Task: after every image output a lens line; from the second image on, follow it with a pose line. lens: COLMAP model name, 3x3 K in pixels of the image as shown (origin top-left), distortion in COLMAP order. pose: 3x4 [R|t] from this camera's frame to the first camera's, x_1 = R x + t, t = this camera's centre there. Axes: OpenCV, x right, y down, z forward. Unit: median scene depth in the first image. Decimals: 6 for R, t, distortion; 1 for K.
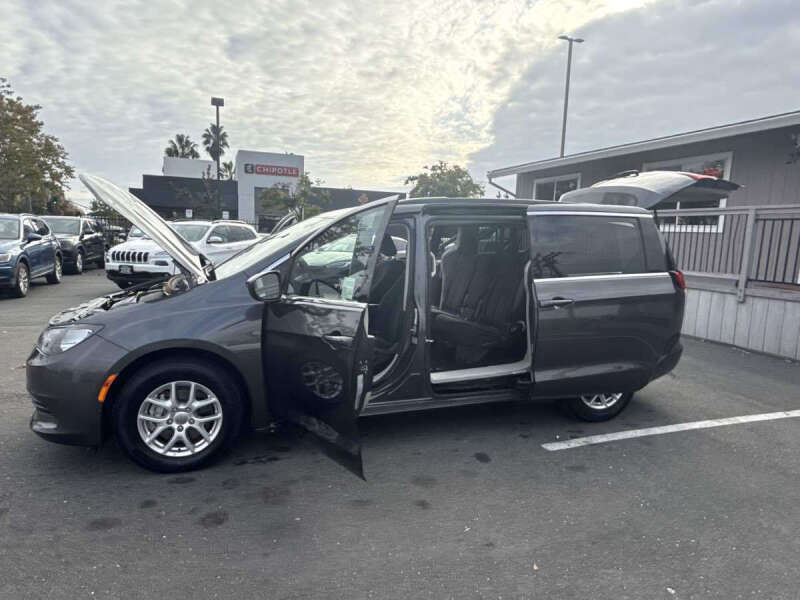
lens RADIAL K [[511.8, 0, 395.4], [0, 511.8, 301.7], [0, 0, 1]] dist [0.005084, -0.004569]
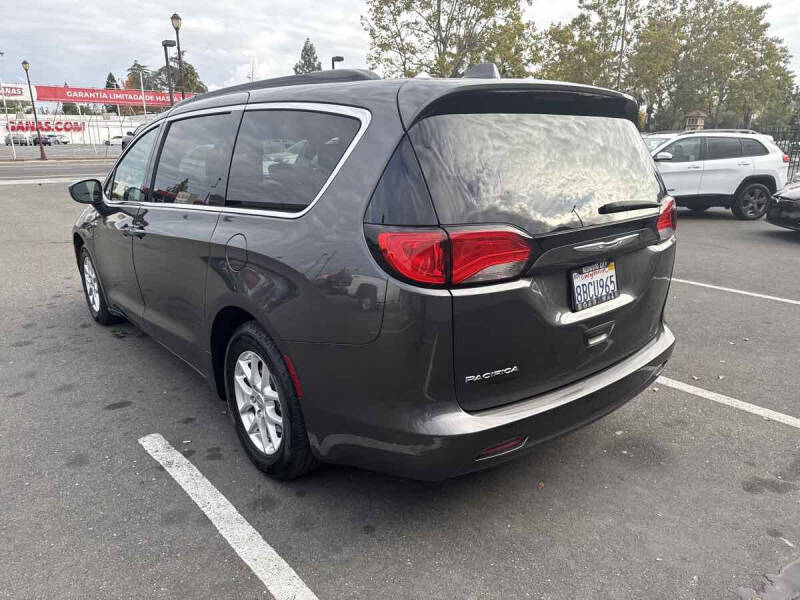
lens RADIAL K [[564.9, 0, 401.8], [0, 564.9, 304.5], [0, 0, 1]] dist [0.011574, -0.020397]
pose [[0.366600, 0.224534, -0.902878, 0.752365], [-0.105927, 0.974204, 0.199262, -0.067597], [0.924329, 0.022590, 0.380928, 0.687921]]
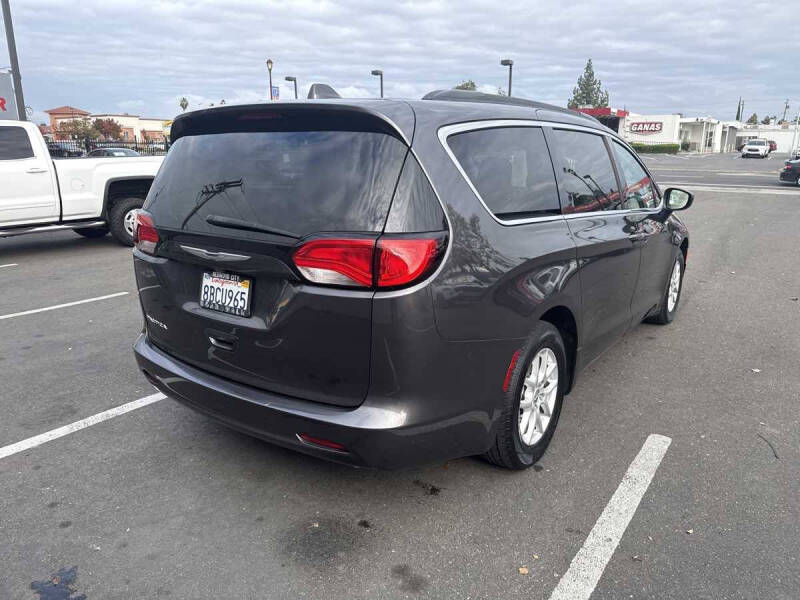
lens RADIAL K [[564.9, 0, 403.9], [0, 564.9, 304.8], [0, 0, 1]] dist [0.011574, -0.020397]
pose [[-0.809081, 0.119040, -0.575515, 0.567310], [-0.106553, 0.933329, 0.342846, -0.167308], [0.577957, 0.338713, -0.742455, 1.373023]]
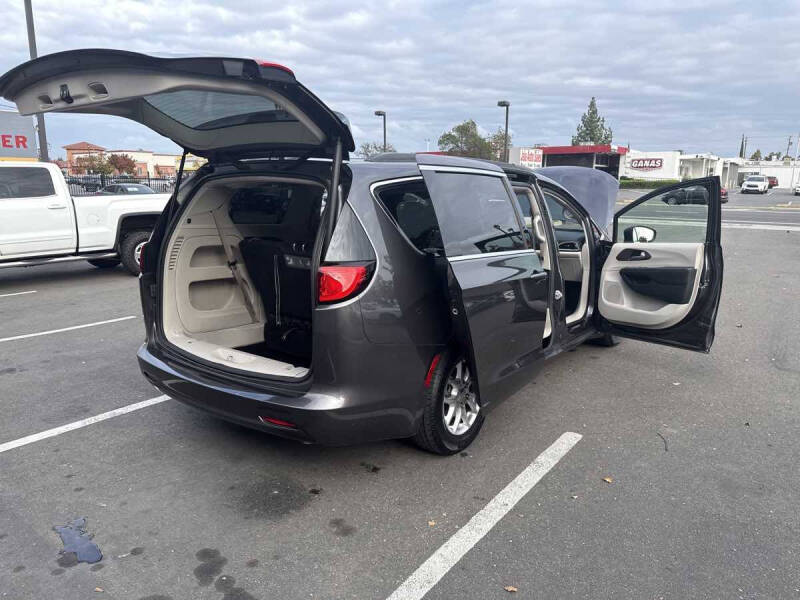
lens RADIAL K [[564.9, 0, 401.2], [0, 564.9, 306.2], [0, 0, 1]] dist [0.011574, -0.020397]
pose [[-0.819198, 0.082482, -0.567548, 0.588453], [-0.107025, 0.950233, 0.292578, -0.197379], [0.563436, 0.300422, -0.769602, 1.503493]]
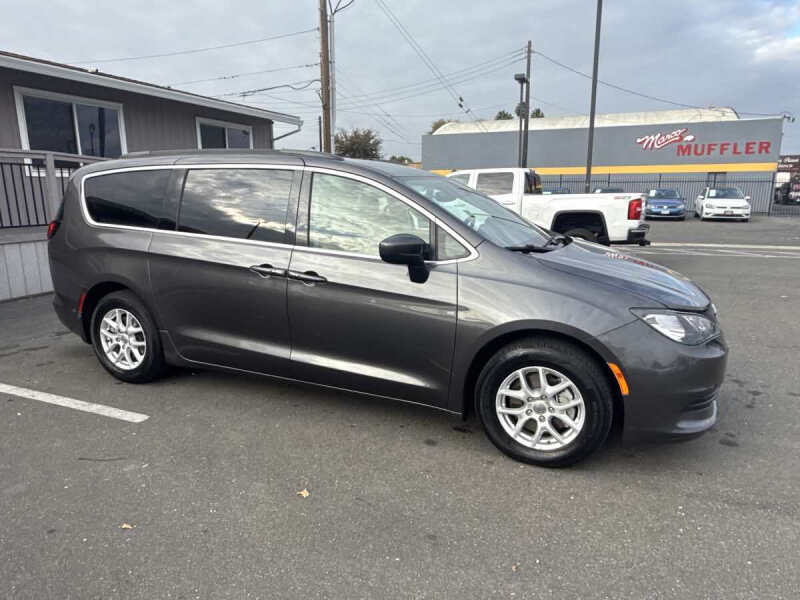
lens RADIAL K [[543.3, 0, 399.9], [0, 543.3, 295.7], [0, 0, 1]] dist [0.006299, -0.004832]
pose [[-0.747378, -0.159540, 0.644960, -0.589364], [0.061726, 0.949870, 0.306492, -0.200997], [-0.661526, 0.268876, -0.700064, 1.360224]]
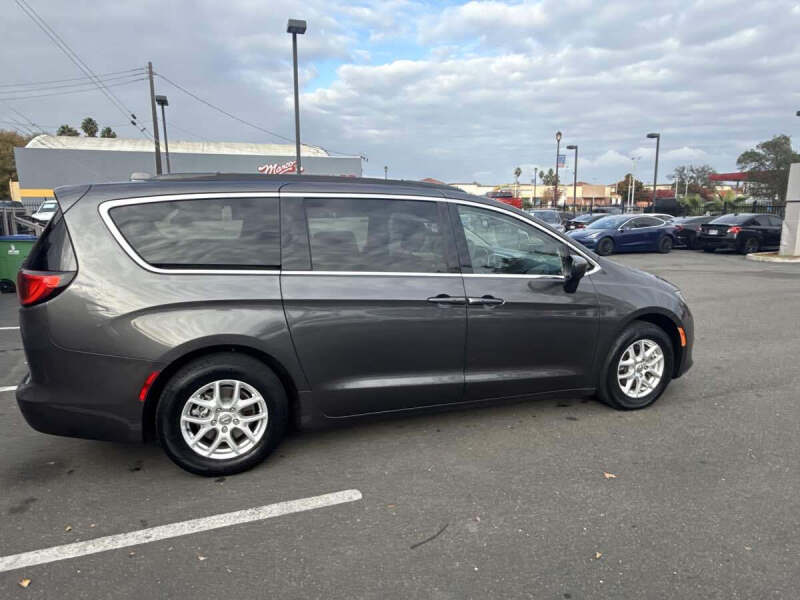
lens RADIAL K [[511.8, 0, 400.4], [0, 511.8, 295.1], [0, 0, 1]] dist [0.005084, -0.004569]
pose [[-0.998785, -0.024647, -0.042680, 0.029063], [-0.035946, 0.956747, 0.288692, -0.222613], [0.033718, 0.289876, -0.956470, 1.587823]]
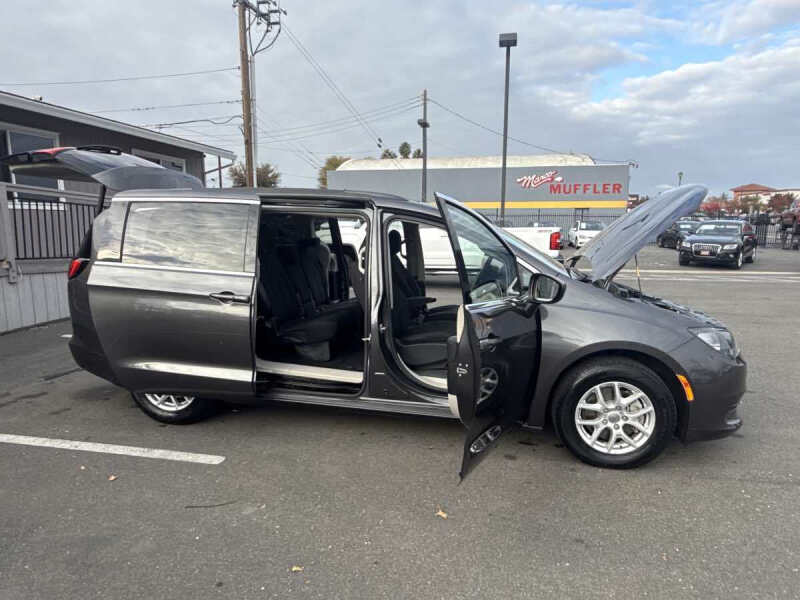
lens RADIAL K [[511.8, 0, 401.4], [0, 511.8, 296.1], [0, 0, 1]] dist [0.005084, -0.004569]
pose [[-0.871150, -0.107968, 0.479000, -0.412478], [0.030239, 0.961877, 0.271805, -0.222525], [-0.490085, 0.251268, -0.834674, 1.498539]]
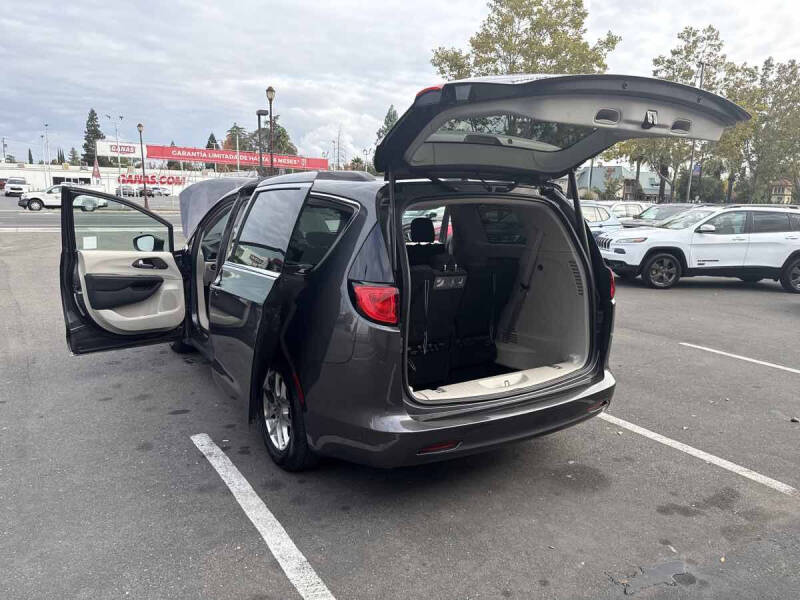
lens RADIAL K [[564.9, 0, 405.1], [0, 564.9, 302.4], [0, 0, 1]] dist [0.011574, -0.020397]
pose [[0.246034, 0.146634, -0.958105, 0.914799], [-0.141930, 0.983286, 0.114041, -0.088964], [0.958813, 0.107926, 0.262734, 0.717141]]
